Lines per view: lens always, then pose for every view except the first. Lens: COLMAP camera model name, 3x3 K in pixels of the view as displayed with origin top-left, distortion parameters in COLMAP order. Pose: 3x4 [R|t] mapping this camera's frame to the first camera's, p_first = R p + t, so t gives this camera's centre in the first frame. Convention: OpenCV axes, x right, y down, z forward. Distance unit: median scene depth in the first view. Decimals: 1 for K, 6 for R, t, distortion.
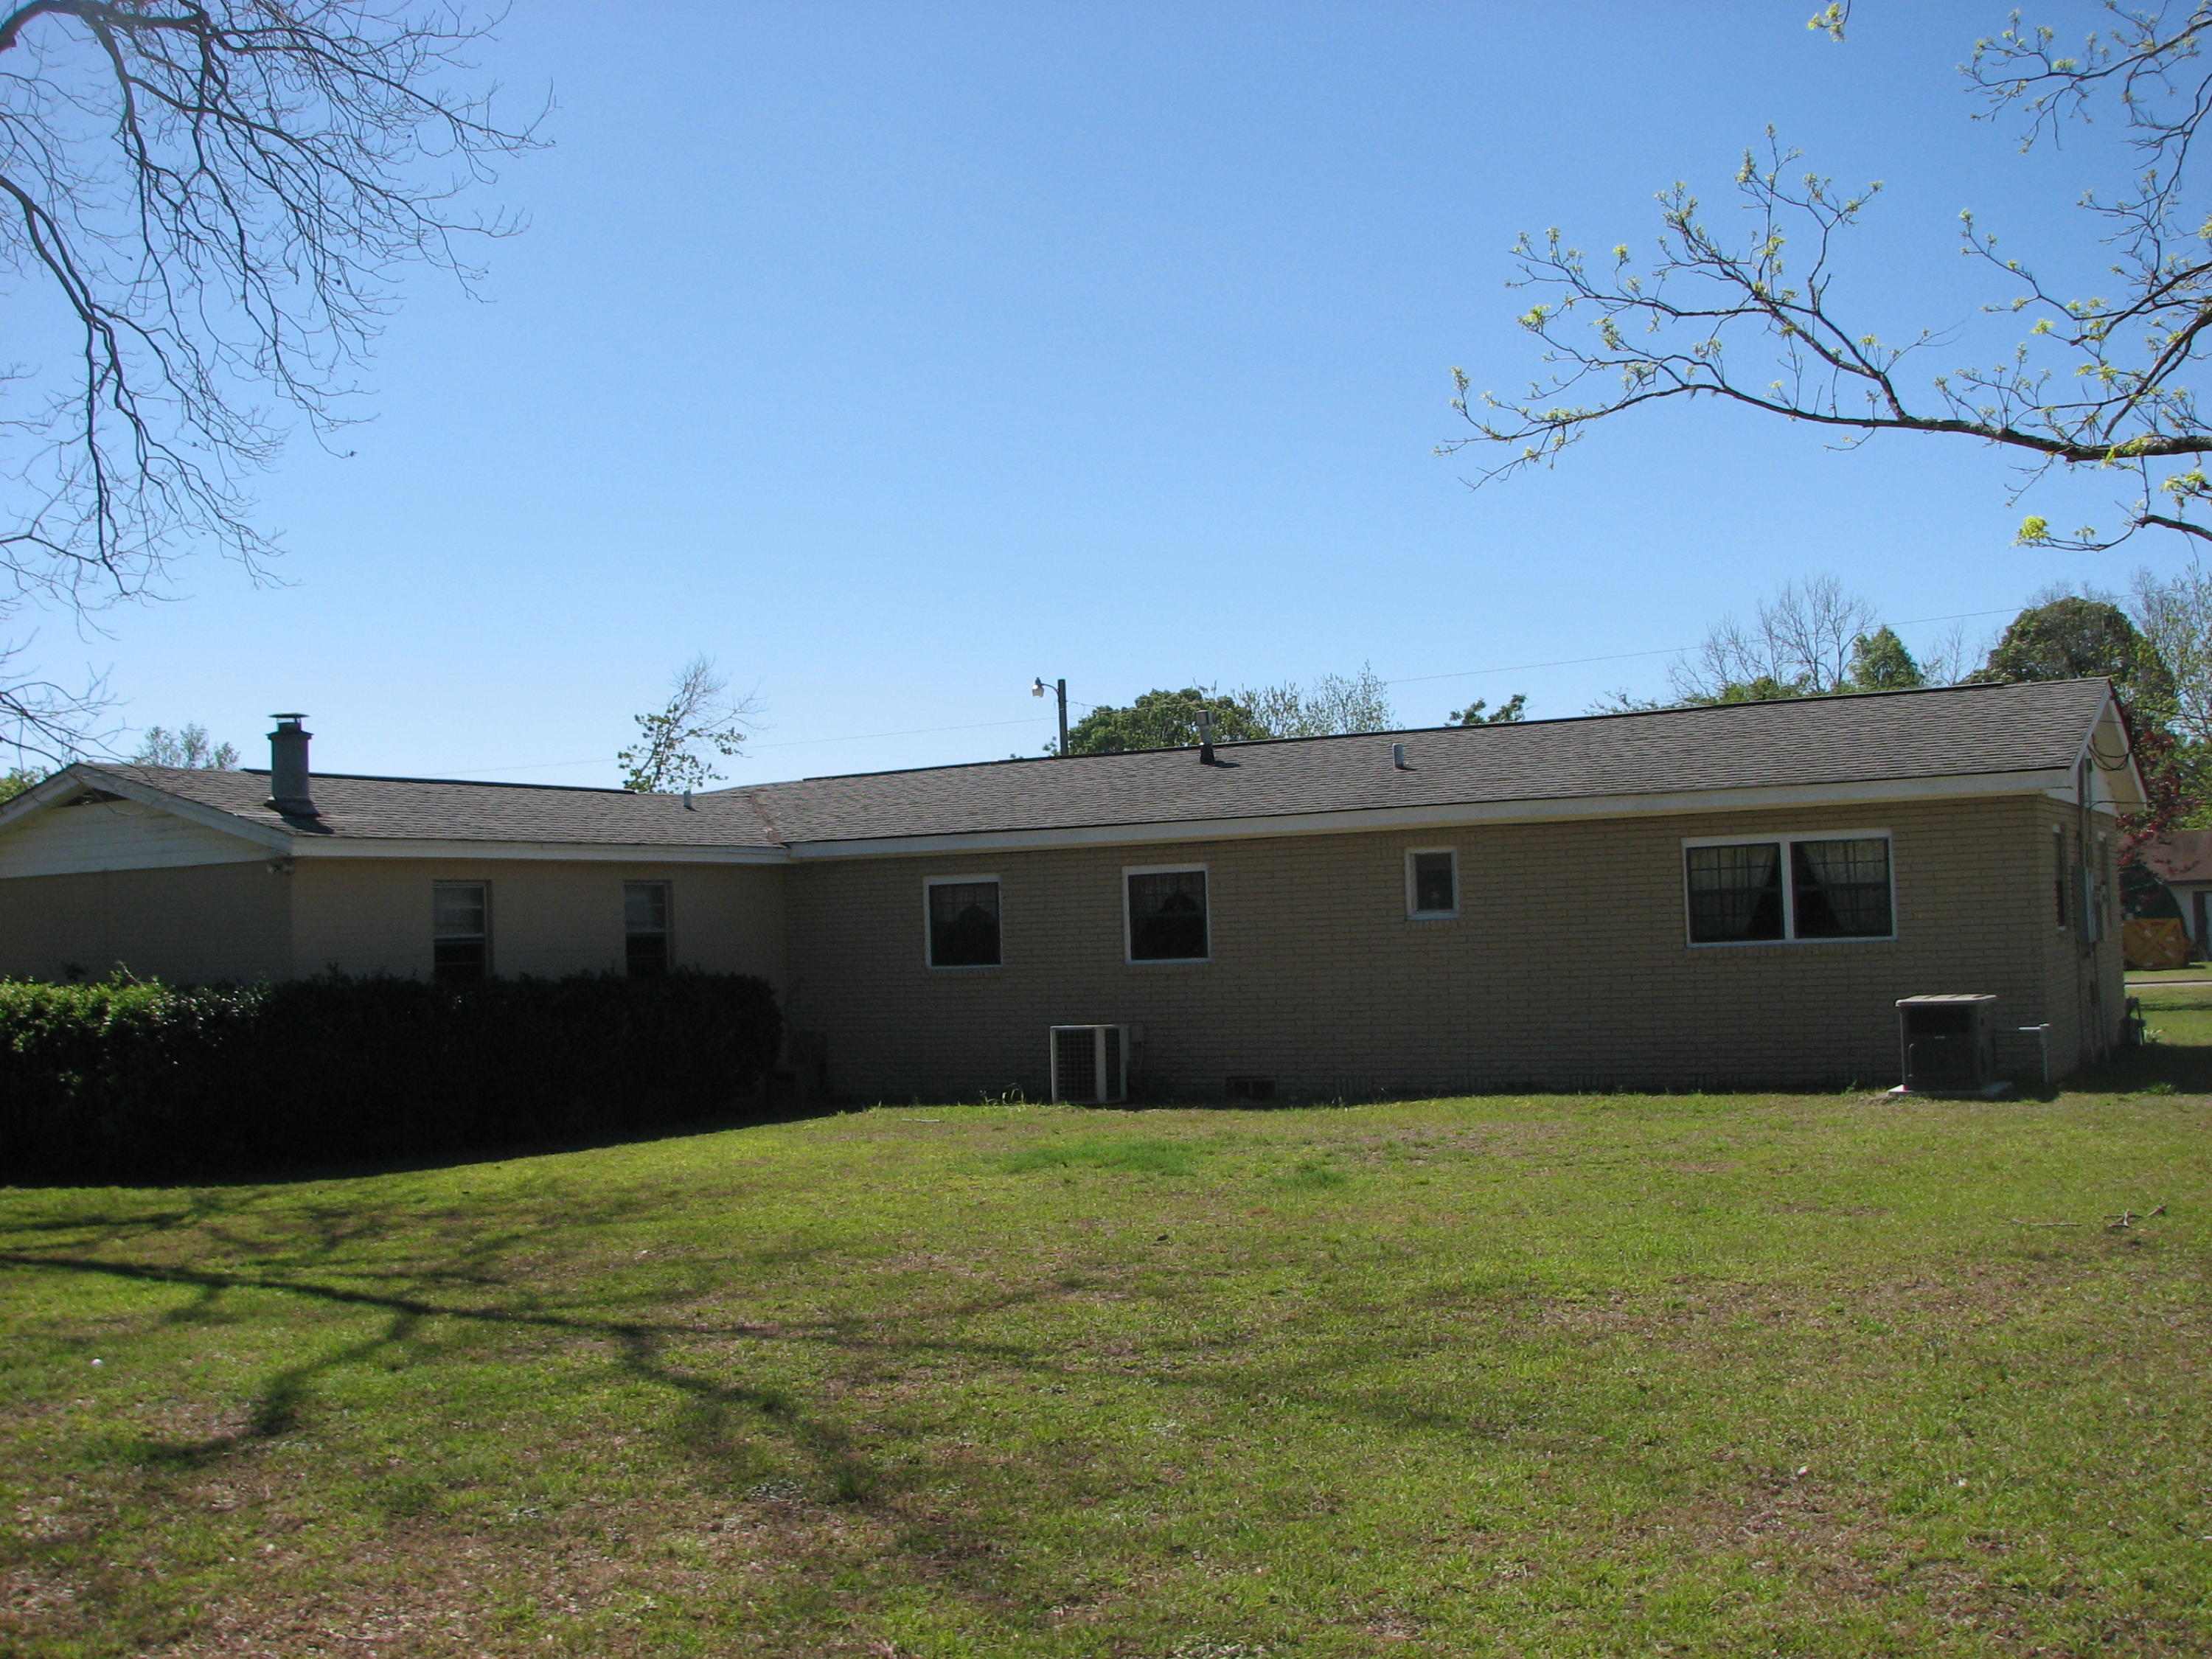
lens RADIAL K [[2380.5, 0, 1106.0], [0, 2380.5, 829.5], [0, 0, 1]] dist [-0.158413, 0.024195]
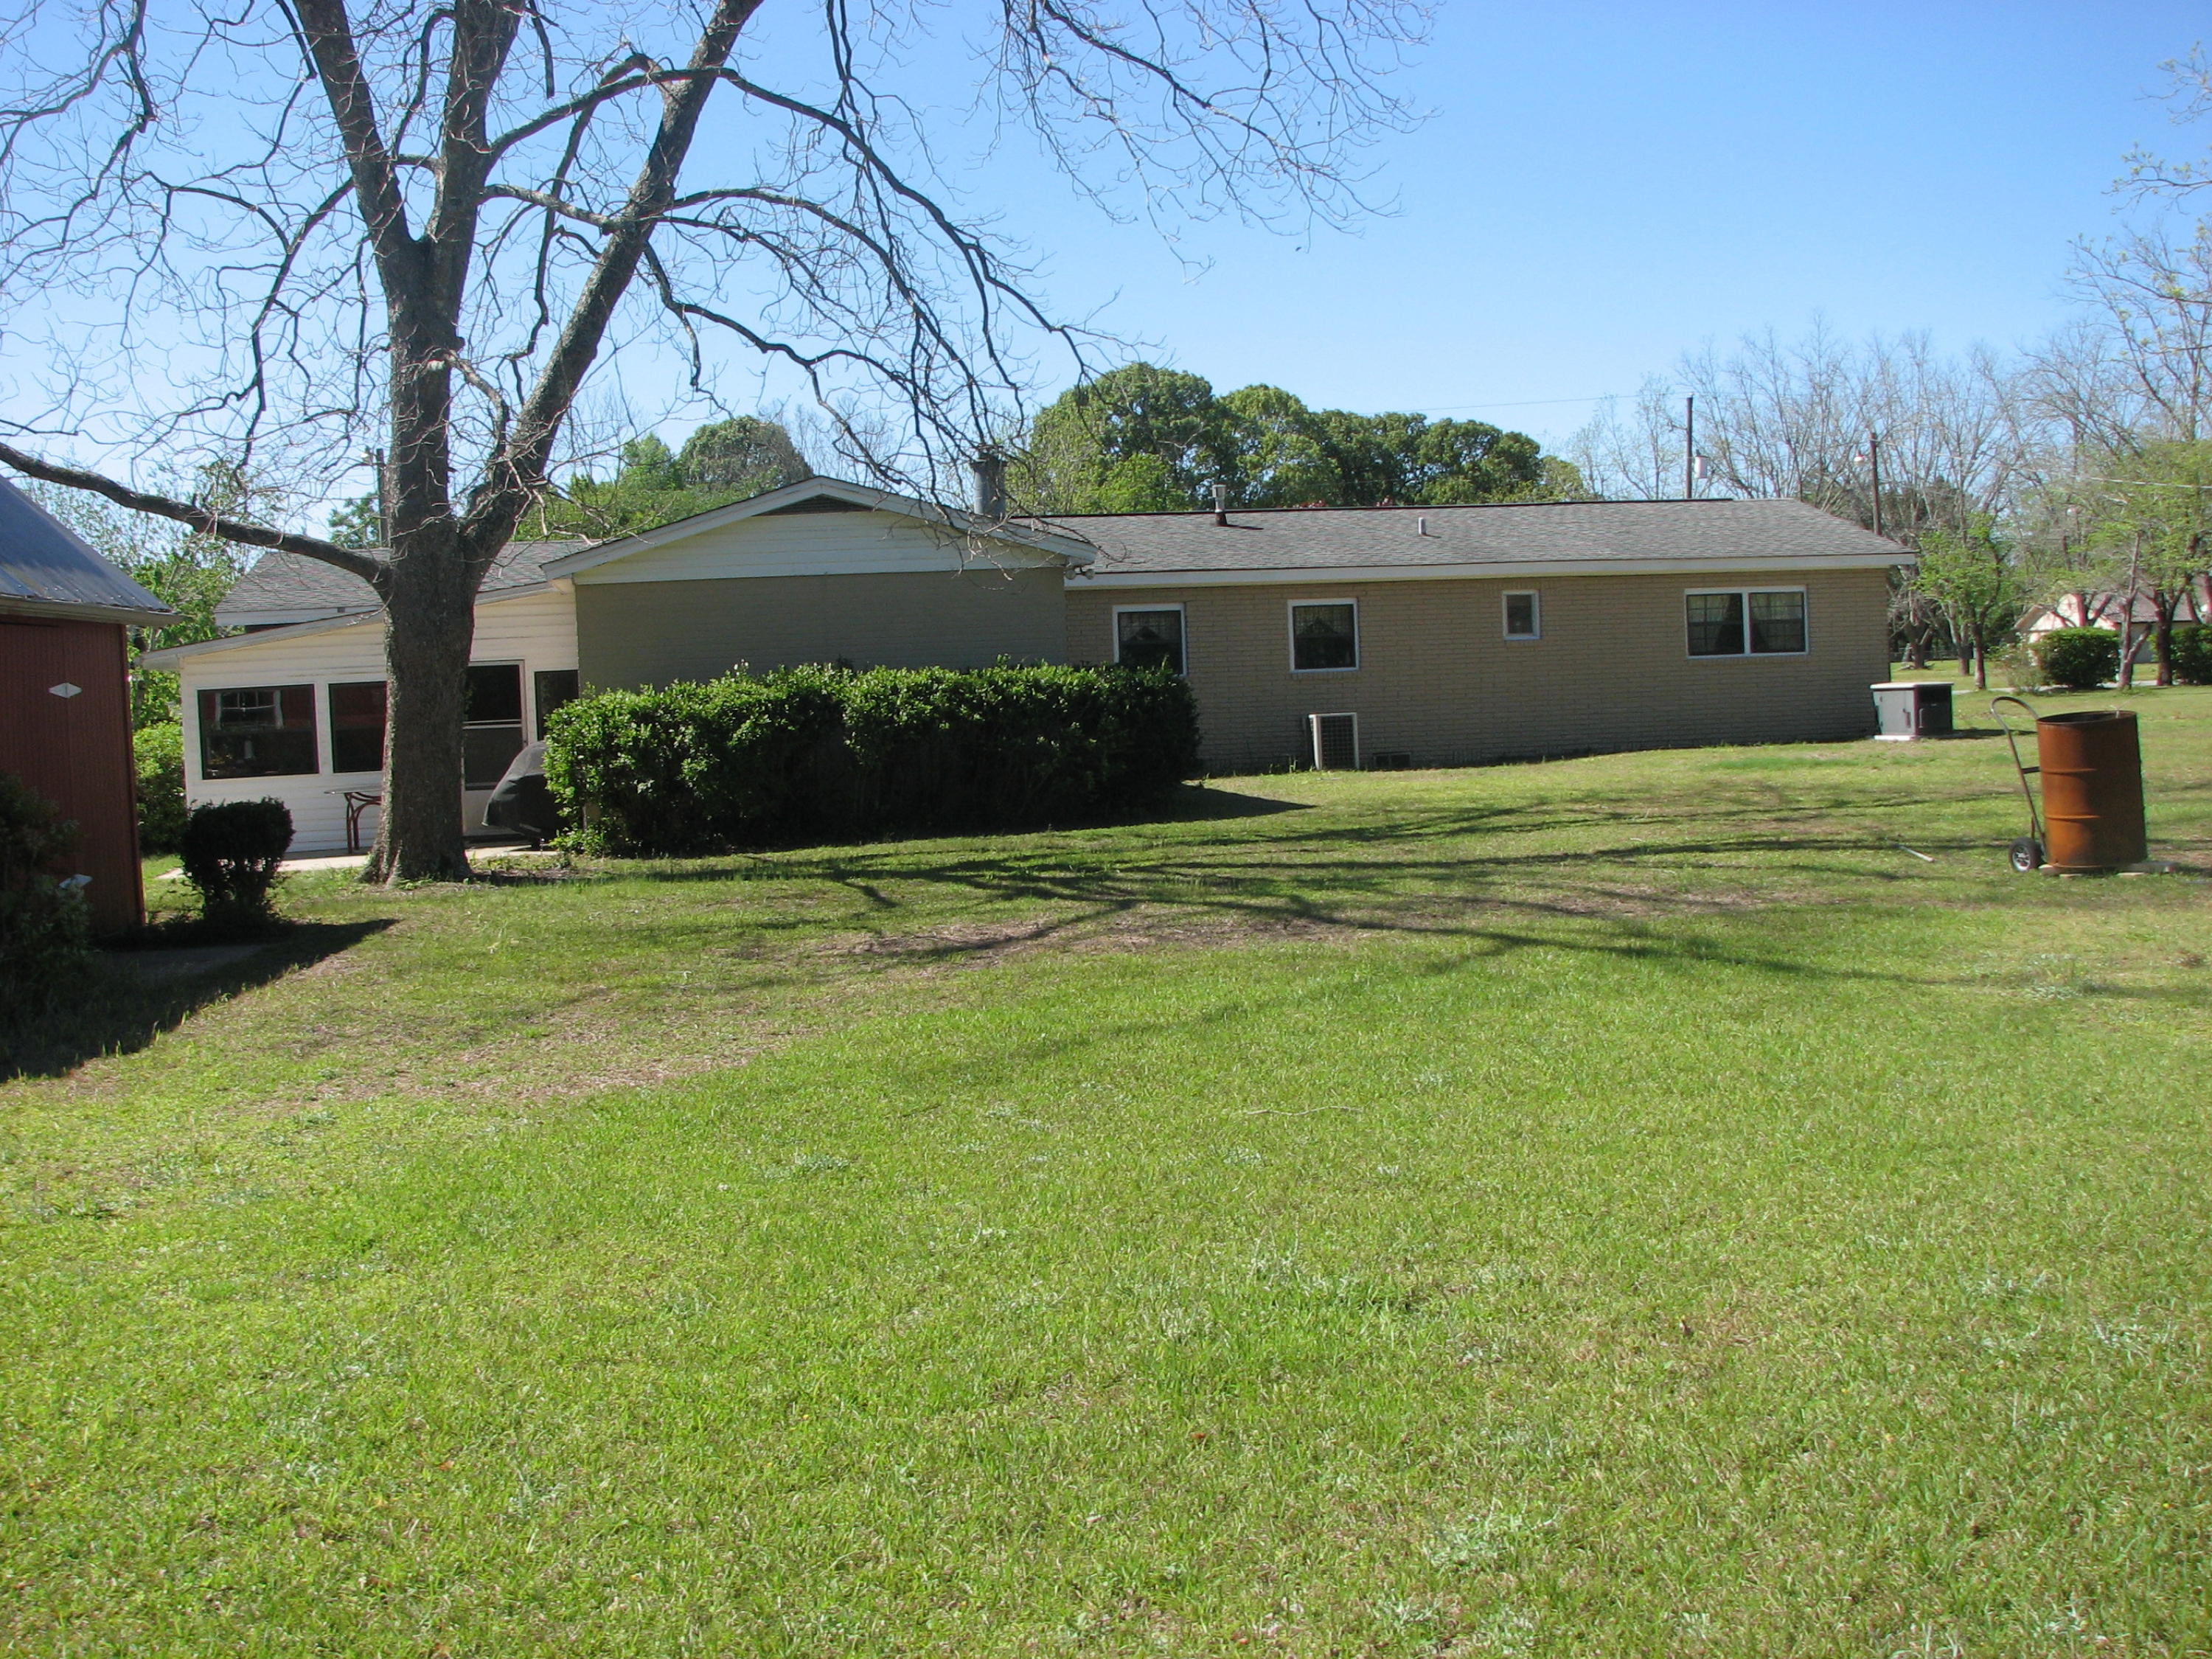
lens RADIAL K [[2380.5, 0, 1106.0], [0, 2380.5, 829.5], [0, 0, 1]] dist [-0.158413, 0.024195]
pose [[0.825440, -0.029788, 0.563704, -0.904799], [-0.017282, 0.996805, 0.077981, 0.045570], [-0.564226, -0.074110, 0.822288, -0.060243]]
